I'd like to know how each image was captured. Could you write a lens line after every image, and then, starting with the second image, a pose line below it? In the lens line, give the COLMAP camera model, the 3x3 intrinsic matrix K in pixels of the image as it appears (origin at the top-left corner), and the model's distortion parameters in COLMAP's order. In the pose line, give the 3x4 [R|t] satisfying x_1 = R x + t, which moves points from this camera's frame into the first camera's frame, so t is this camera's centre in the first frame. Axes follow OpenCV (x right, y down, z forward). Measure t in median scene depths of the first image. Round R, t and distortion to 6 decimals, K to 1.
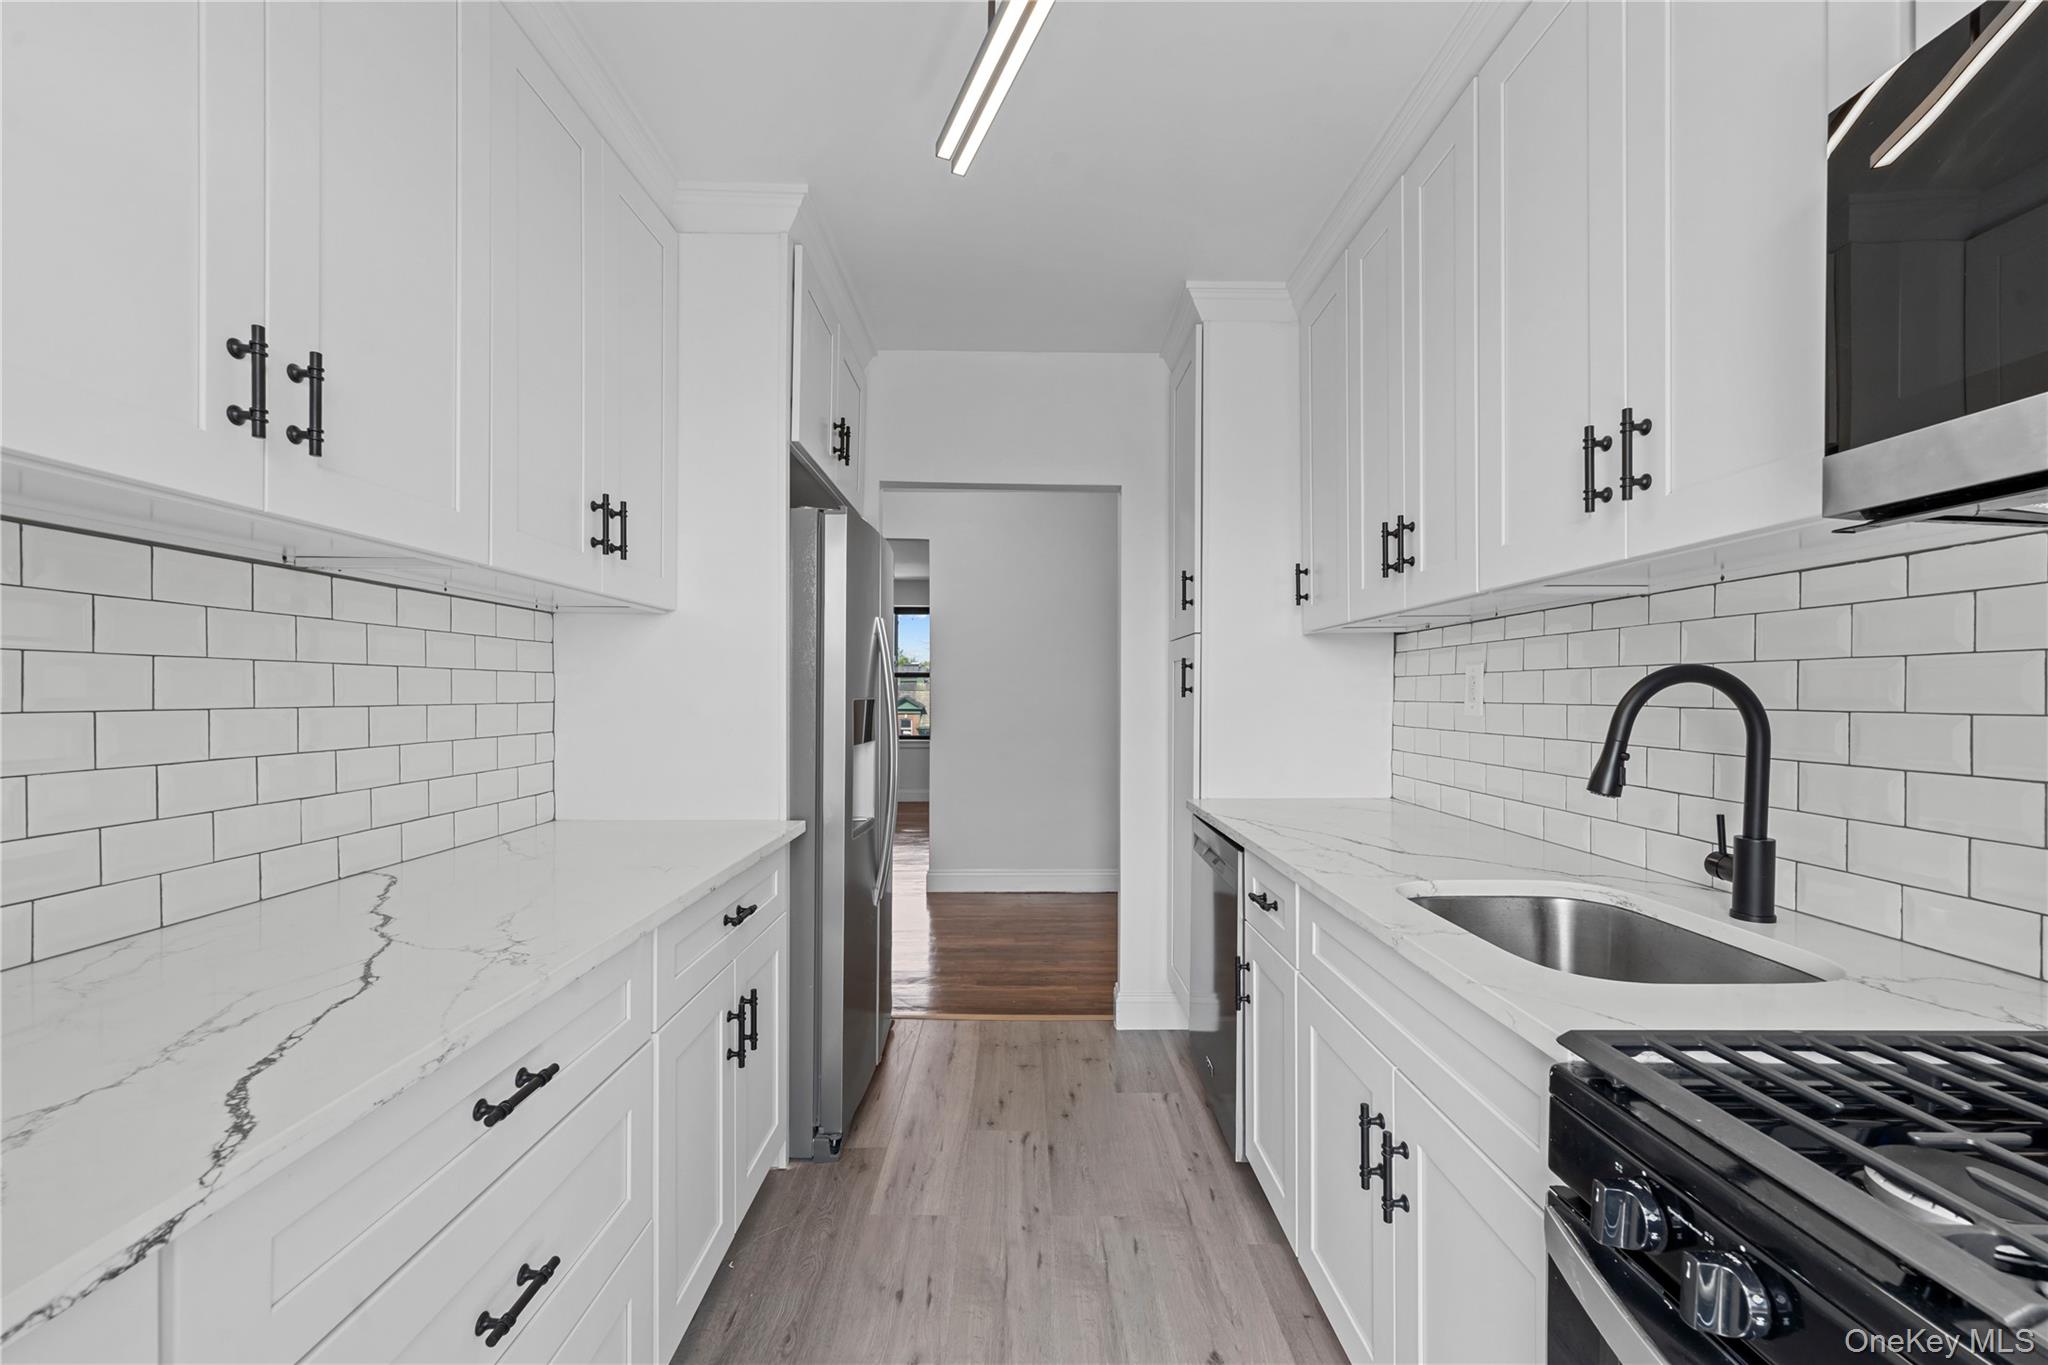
lens RADIAL K [[826.5, 0, 1024.9], [0, 826.5, 691.0], [0, 0, 1]] dist [-0.000510, -0.001235]
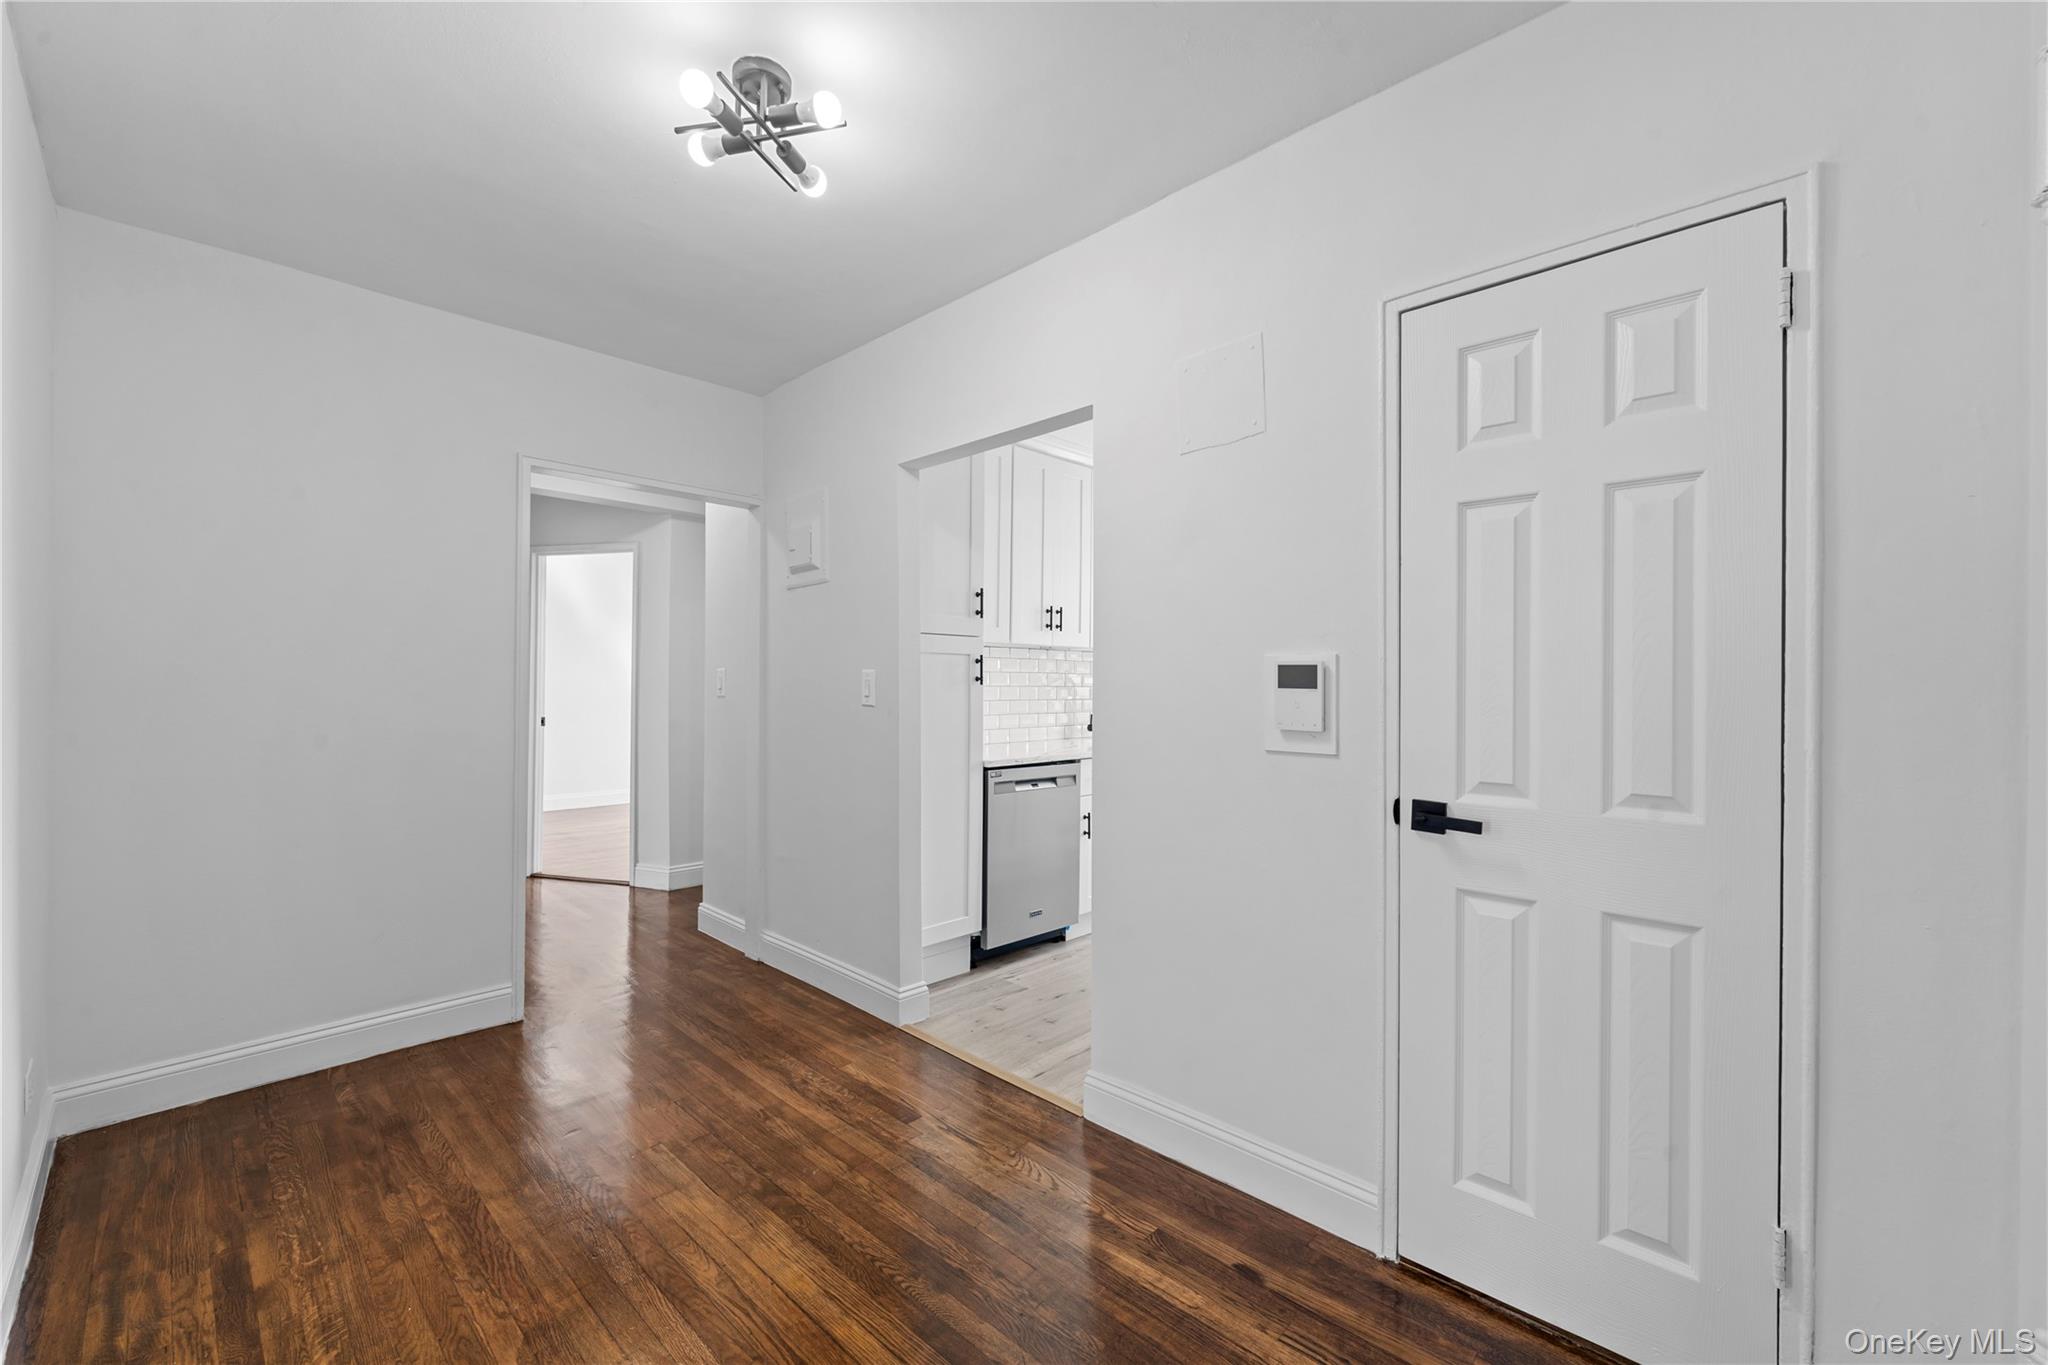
lens RADIAL K [[826.5, 0, 1020.8], [0, 826.5, 685.1], [0, 0, 1]] dist [-0.000510, -0.001235]
pose [[-0.705387, -0.004821, 0.708806, -0.590774], [-0.006431, 0.999979, 0.000401, 0.005767], [-0.708793, -0.004276, -0.705404, 1.425688]]
